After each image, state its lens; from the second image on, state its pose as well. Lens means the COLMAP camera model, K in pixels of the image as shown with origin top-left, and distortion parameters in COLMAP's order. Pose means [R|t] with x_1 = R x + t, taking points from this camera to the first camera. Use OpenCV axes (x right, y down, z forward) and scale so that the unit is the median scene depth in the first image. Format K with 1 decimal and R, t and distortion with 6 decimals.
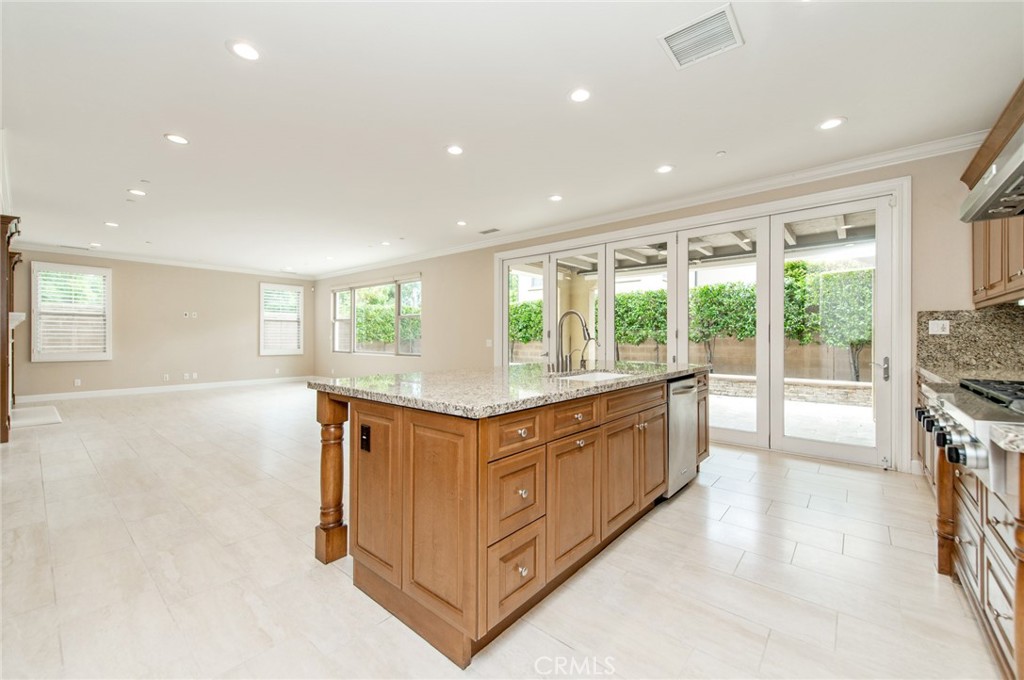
lens RADIAL K [[401.5, 0, 515.4], [0, 401.5, 338.8], [0, 0, 1]] dist [0.015532, -0.003647]
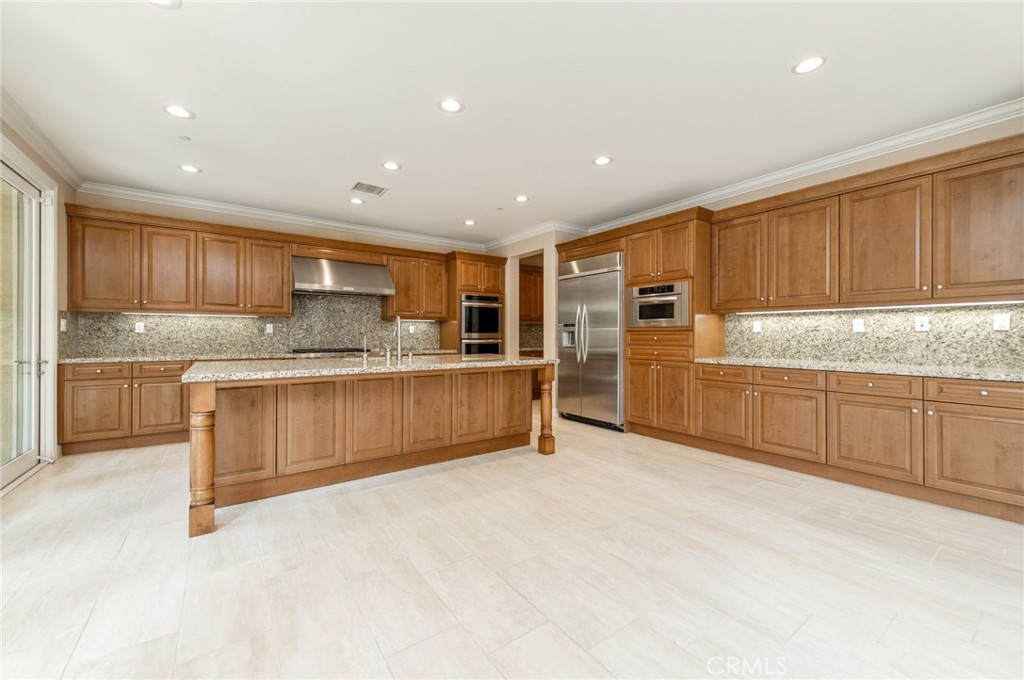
lens RADIAL K [[401.5, 0, 513.8], [0, 401.5, 336.0], [0, 0, 1]] dist [0.015532, -0.003647]
pose [[-0.968130, -0.004220, 0.250415, -0.186179], [-0.003359, 0.999987, 0.003864, -0.001970], [-0.250428, 0.002899, -0.968131, 0.684896]]
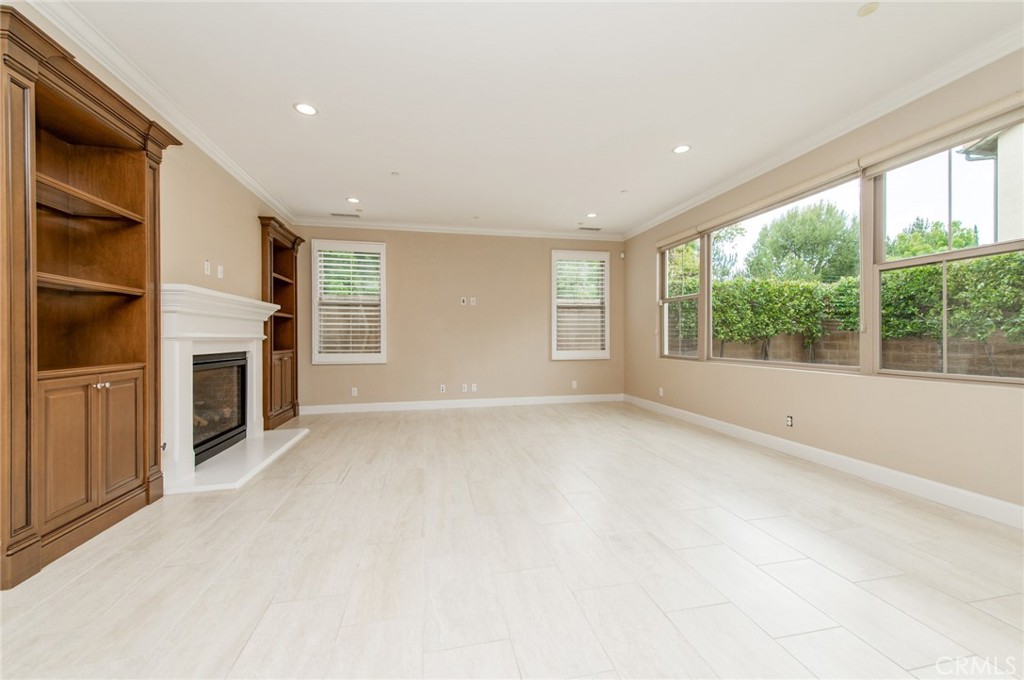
lens RADIAL K [[401.5, 0, 511.6], [0, 401.5, 338.0], [0, 0, 1]] dist [0.015532, -0.003647]
pose [[0.786248, -0.005854, -0.617884, -0.310858], [0.005456, 0.999982, -0.002532, 0.007058], [0.617888, -0.001381, 0.786265, 0.496026]]
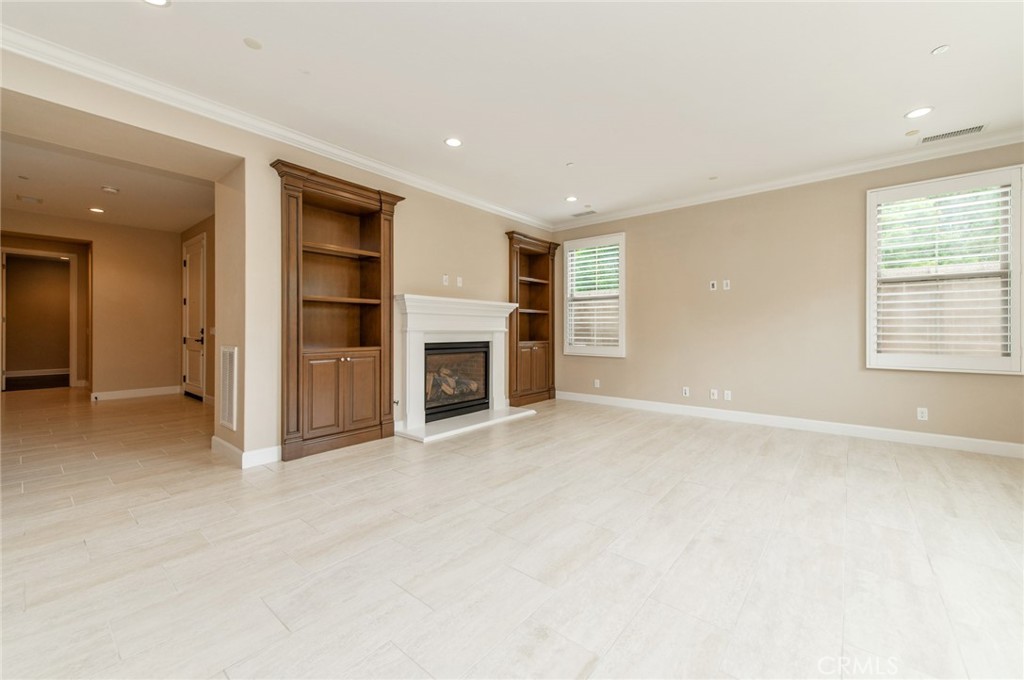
lens RADIAL K [[401.5, 0, 516.1], [0, 401.5, 329.5], [0, 0, 1]] dist [0.015532, -0.003647]
pose [[0.004468, -0.005617, -0.999974, -0.247281], [-0.001689, 0.999983, -0.005625, 0.005540], [0.999989, 0.001714, 0.004459, 0.715459]]
